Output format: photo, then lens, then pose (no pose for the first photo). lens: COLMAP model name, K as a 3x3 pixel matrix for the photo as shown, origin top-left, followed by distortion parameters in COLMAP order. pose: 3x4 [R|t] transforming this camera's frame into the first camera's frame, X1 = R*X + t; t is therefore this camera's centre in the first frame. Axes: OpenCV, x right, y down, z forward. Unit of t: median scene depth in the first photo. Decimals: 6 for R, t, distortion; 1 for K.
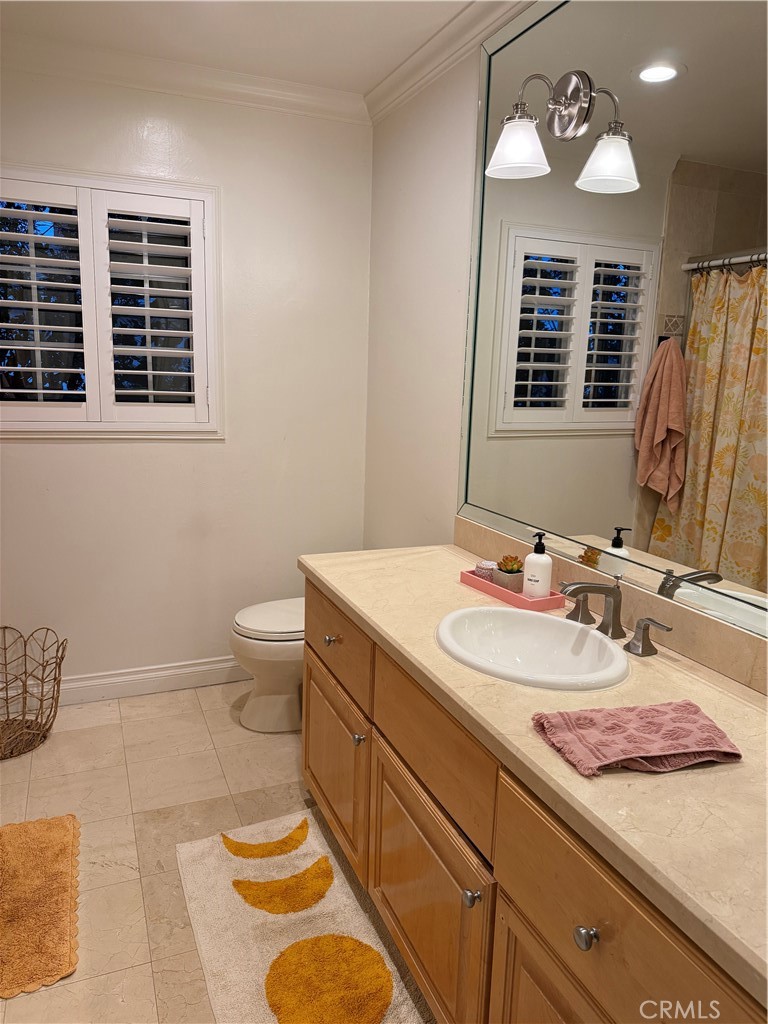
lens RADIAL K [[720.3, 0, 384.0], [0, 720.3, 512.0], [0, 0, 1]] dist [0.006818, -0.001621]
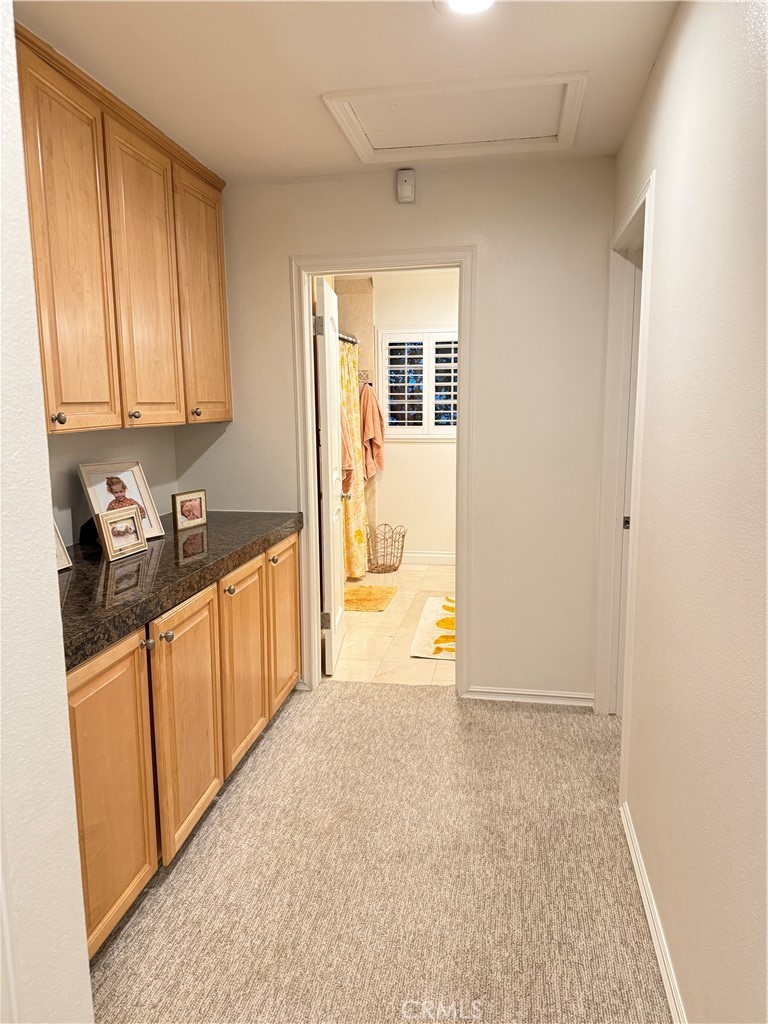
lens RADIAL K [[720.3, 0, 384.0], [0, 720.3, 512.0], [0, 0, 1]] dist [0.006818, -0.001621]
pose [[0.838378, 0.044575, -0.543264, 0.740433], [-0.067734, 0.997445, -0.022688, 0.180430], [0.540864, 0.055818, 0.839256, -0.963804]]
